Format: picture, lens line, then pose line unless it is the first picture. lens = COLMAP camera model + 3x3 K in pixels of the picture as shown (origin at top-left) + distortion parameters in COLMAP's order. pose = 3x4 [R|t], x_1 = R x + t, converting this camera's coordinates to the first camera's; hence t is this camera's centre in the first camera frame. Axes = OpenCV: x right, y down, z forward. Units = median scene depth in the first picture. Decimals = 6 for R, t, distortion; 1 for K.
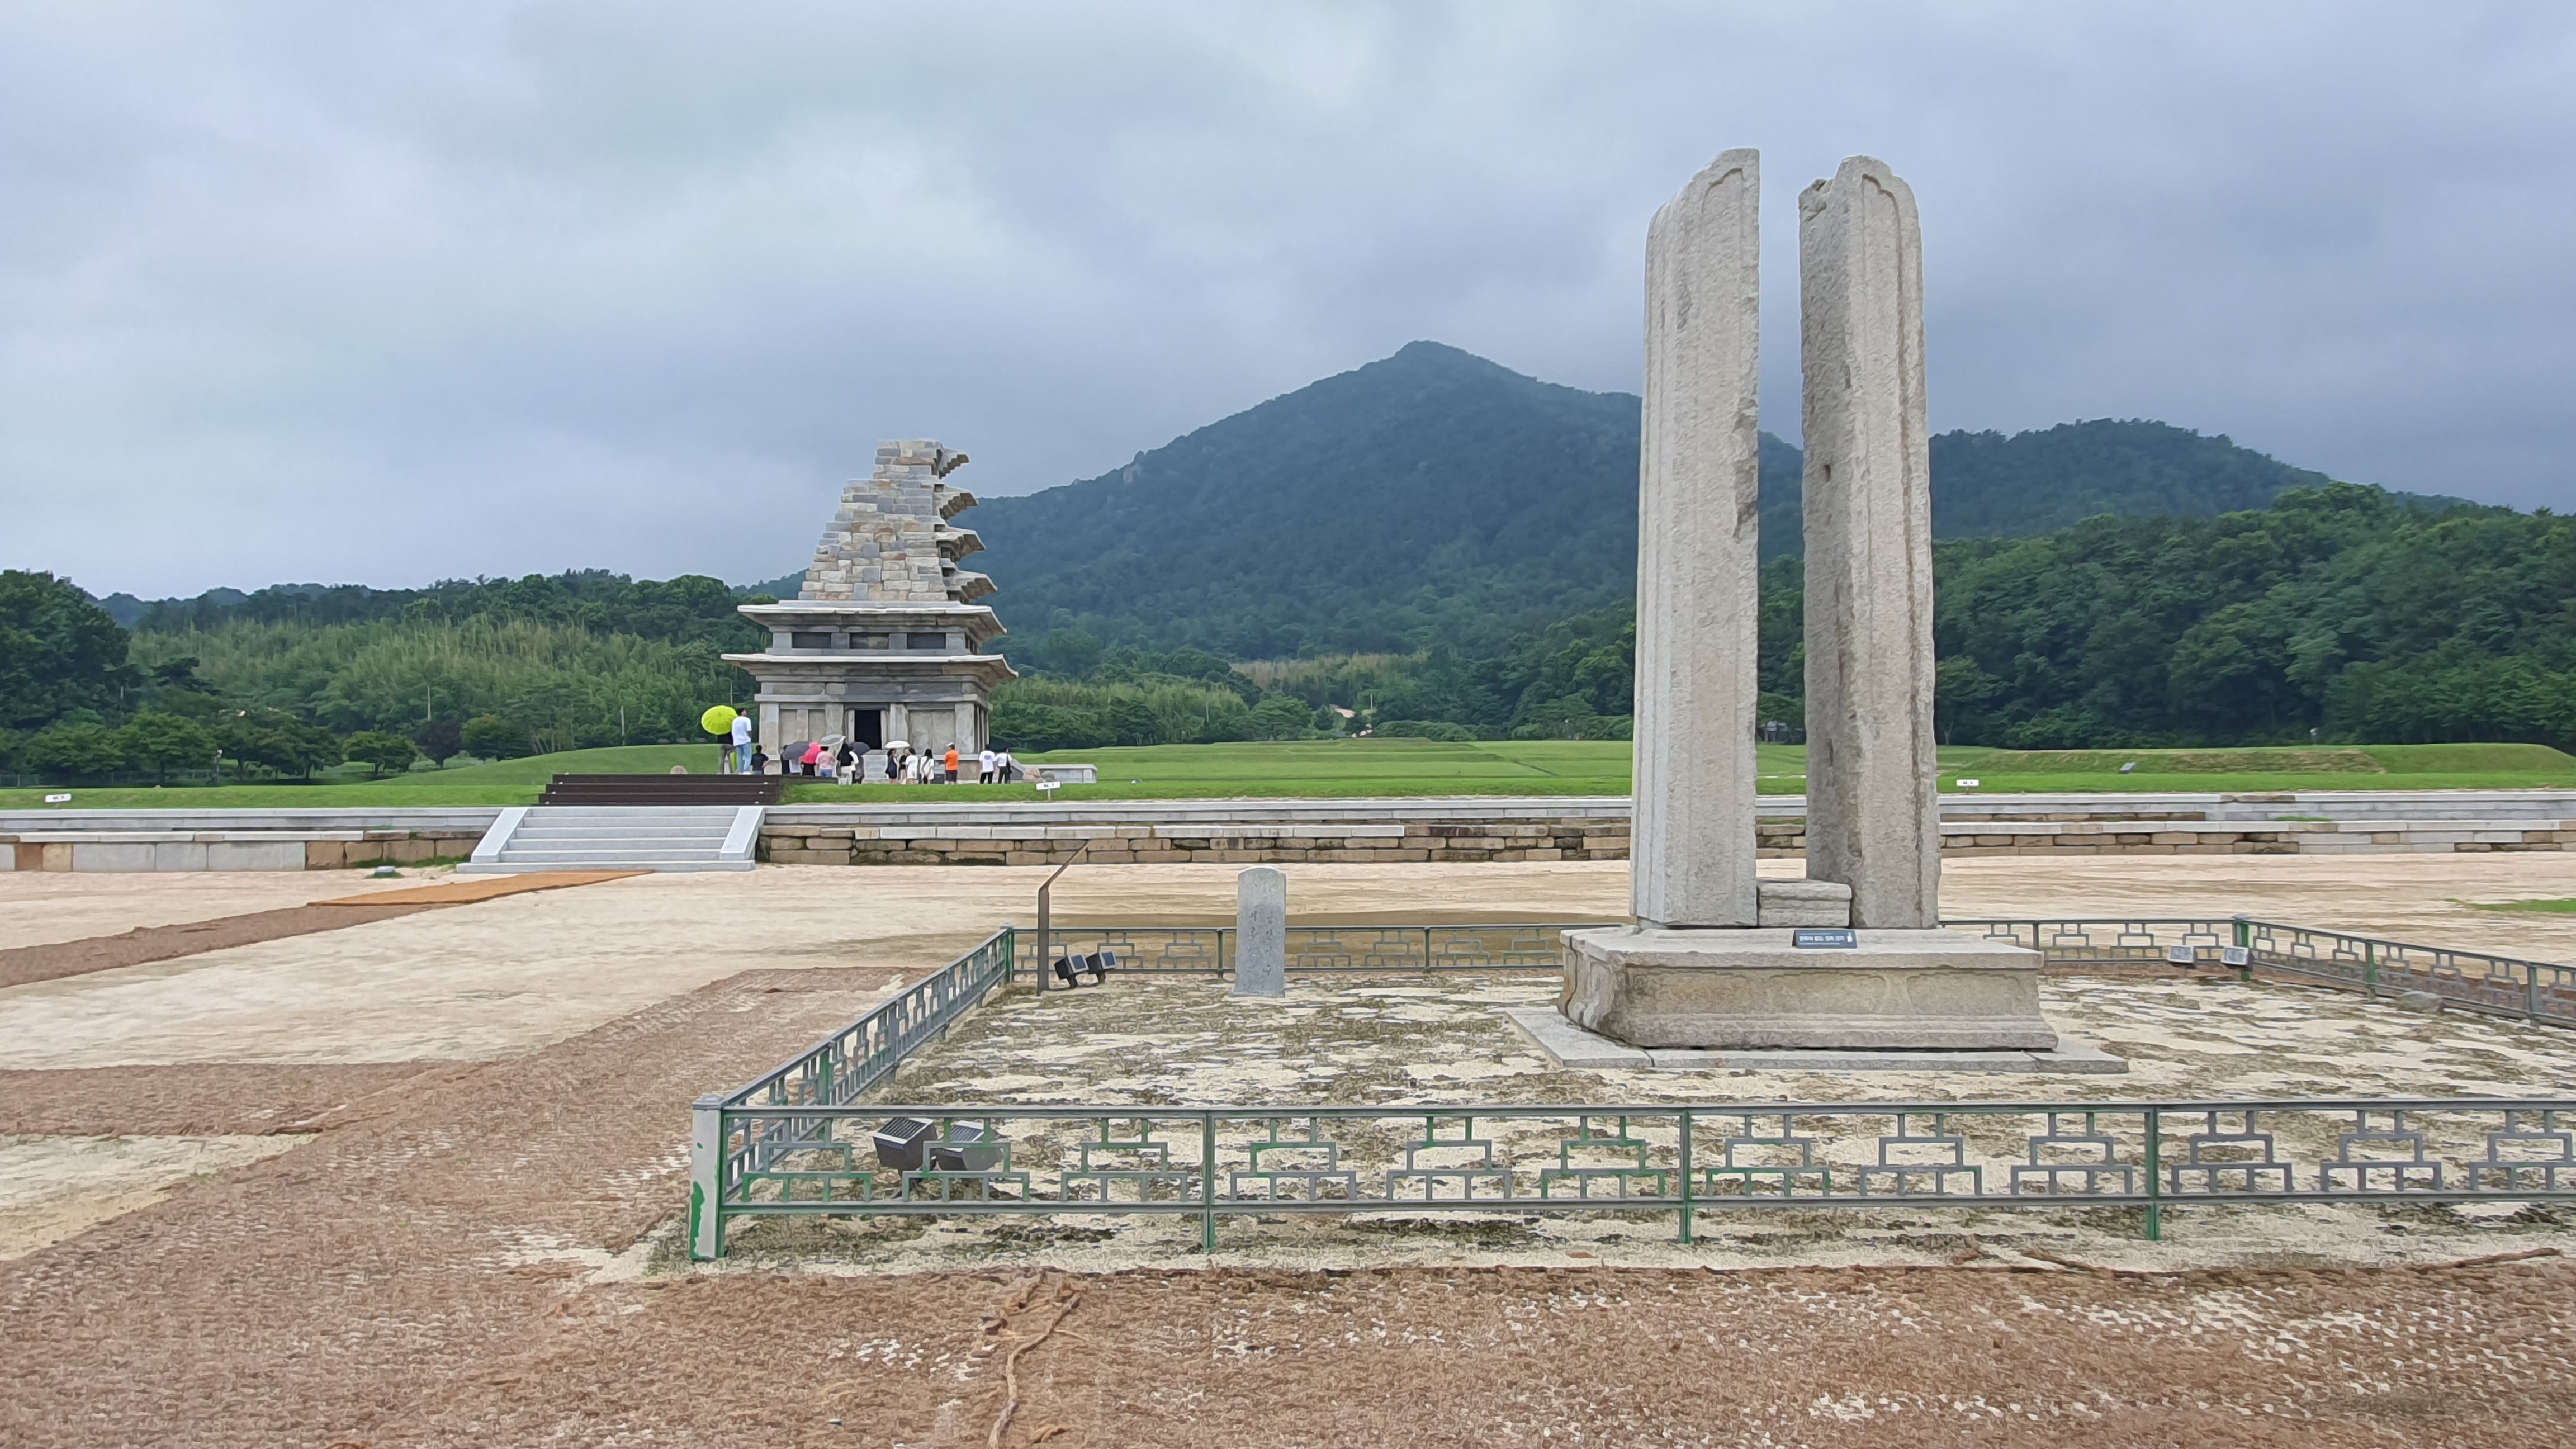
lens RADIAL K [[1847.8, 0, 1274.9], [0, 1847.8, 711.8], [0, 0, 1]] dist [0.011217, 0.003454]
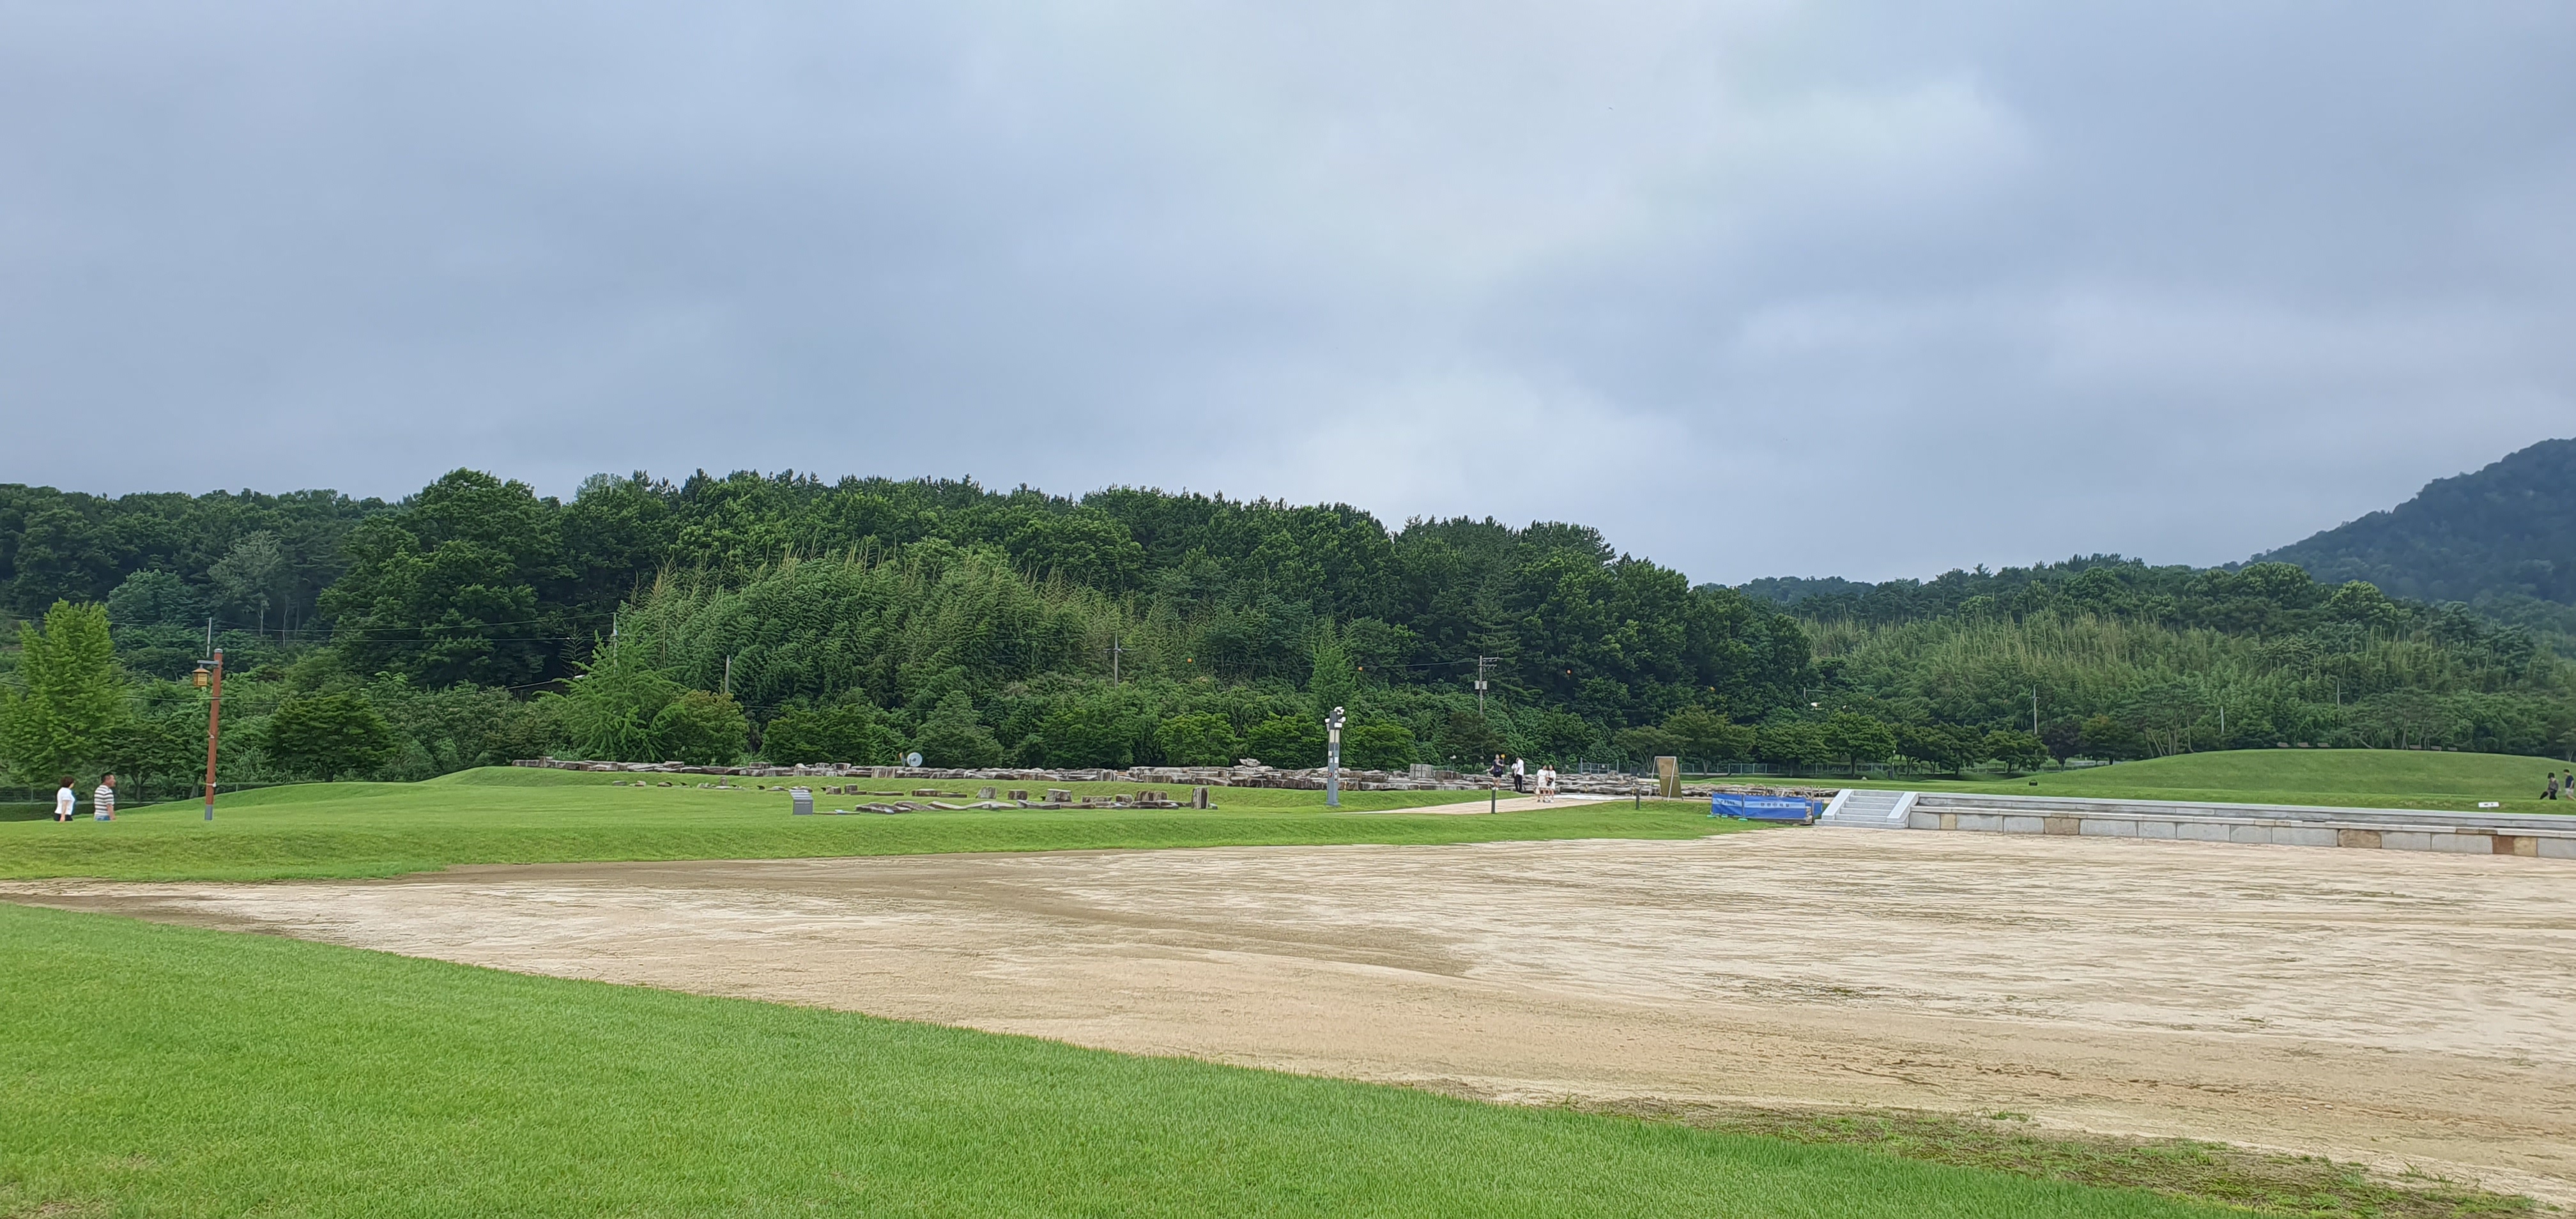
lens RADIAL K [[2020.9, 0, 1281.7], [0, 2020.9, 641.3], [0, 0, 1]] dist [0.087668, -0.111436]
pose [[0.768142, -0.011303, -0.640180, -0.047241], [-0.007897, 0.999601, -0.027125, -0.004028], [0.640231, 0.025891, 0.767746, -0.111540]]
